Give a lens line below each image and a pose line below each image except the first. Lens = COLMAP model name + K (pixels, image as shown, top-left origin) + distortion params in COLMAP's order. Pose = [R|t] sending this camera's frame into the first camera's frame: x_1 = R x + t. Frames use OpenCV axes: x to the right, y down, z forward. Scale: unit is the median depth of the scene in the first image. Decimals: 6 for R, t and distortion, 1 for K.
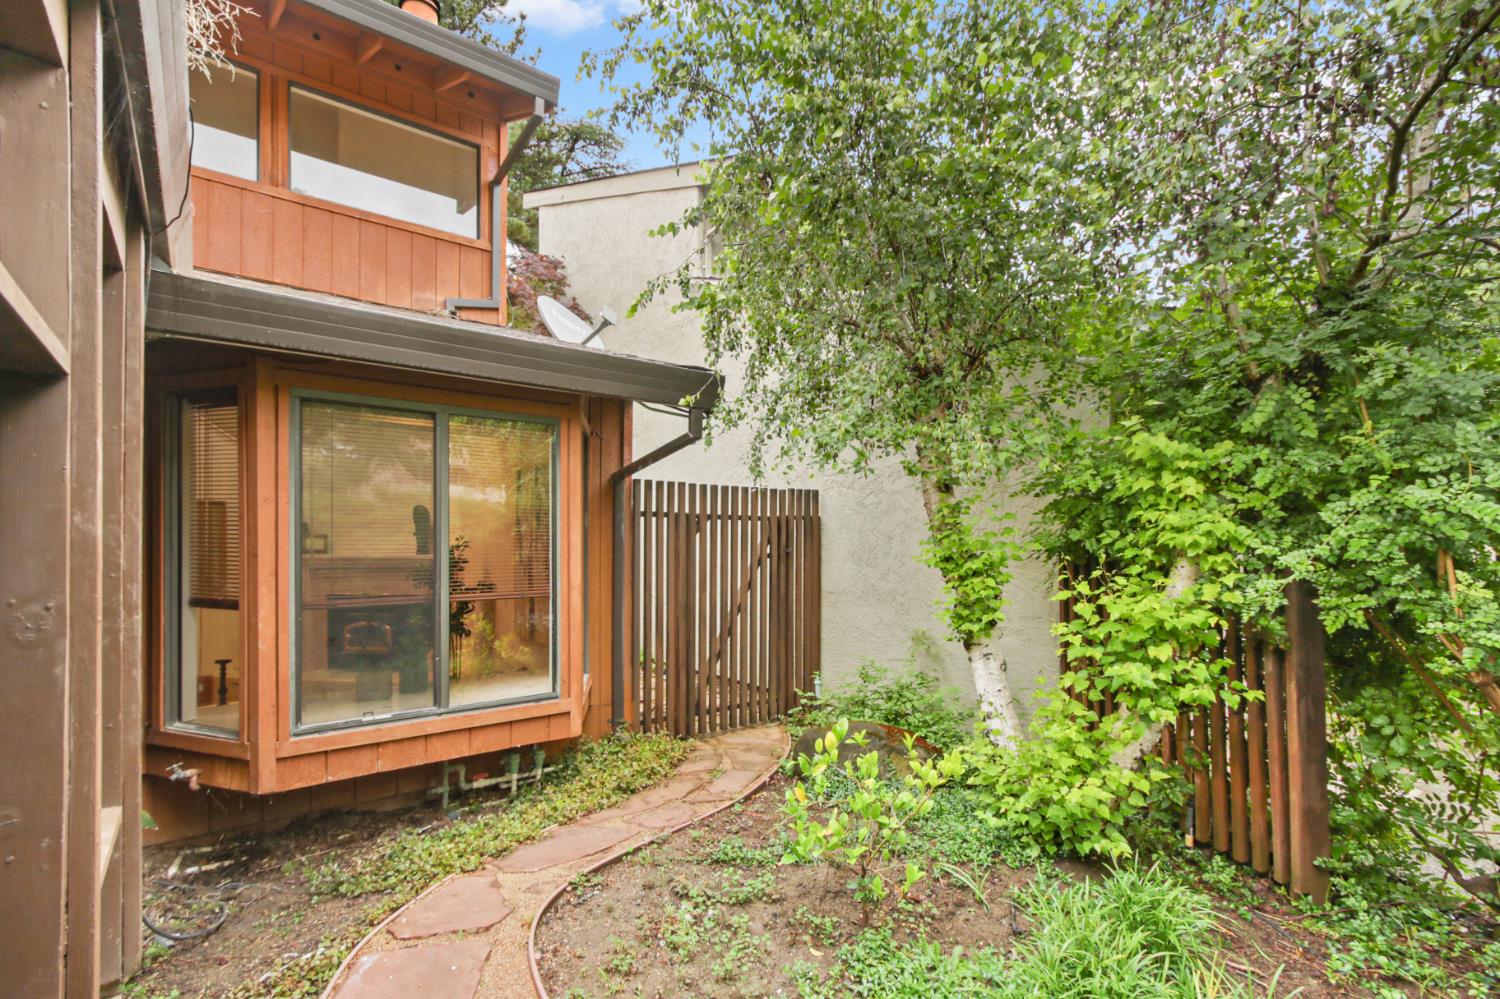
lens RADIAL K [[703.1, 0, 723.1], [0, 703.1, 550.8], [0, 0, 1]] dist [-0.003837, 0.004302]
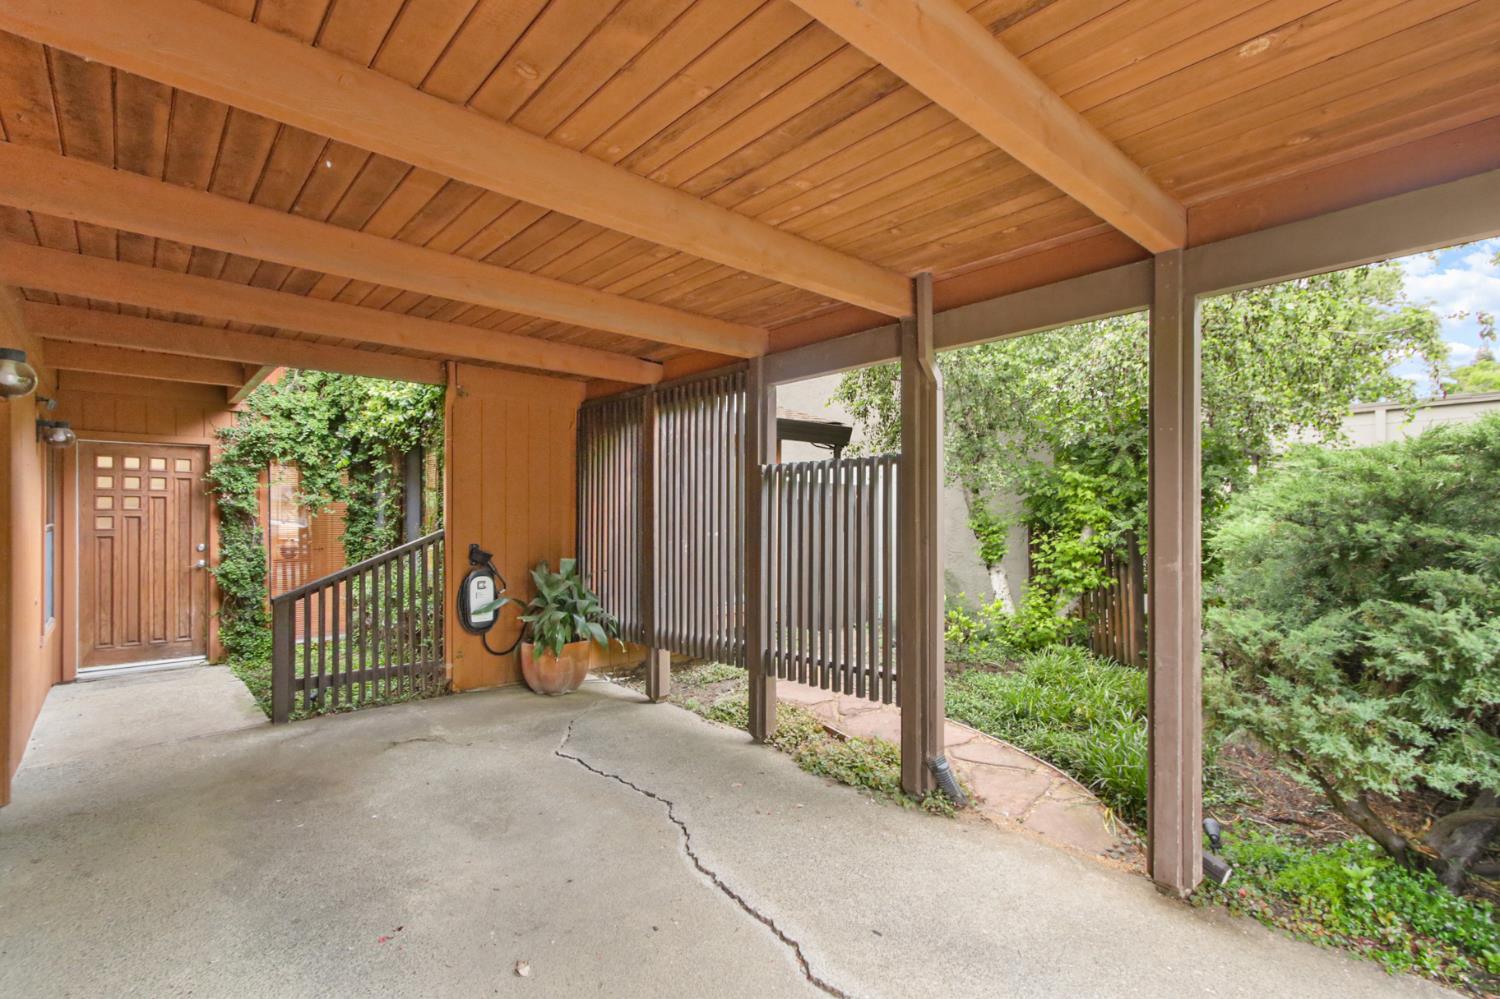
lens RADIAL K [[703.1, 0, 707.8], [0, 703.1, 522.7], [0, 0, 1]] dist [-0.003837, 0.004302]
pose [[0.998355, -0.000299, 0.057332, -0.727770], [0.000351, 1.000000, -0.000894, 0.004602], [-0.057332, 0.000912, 0.998355, -1.246677]]
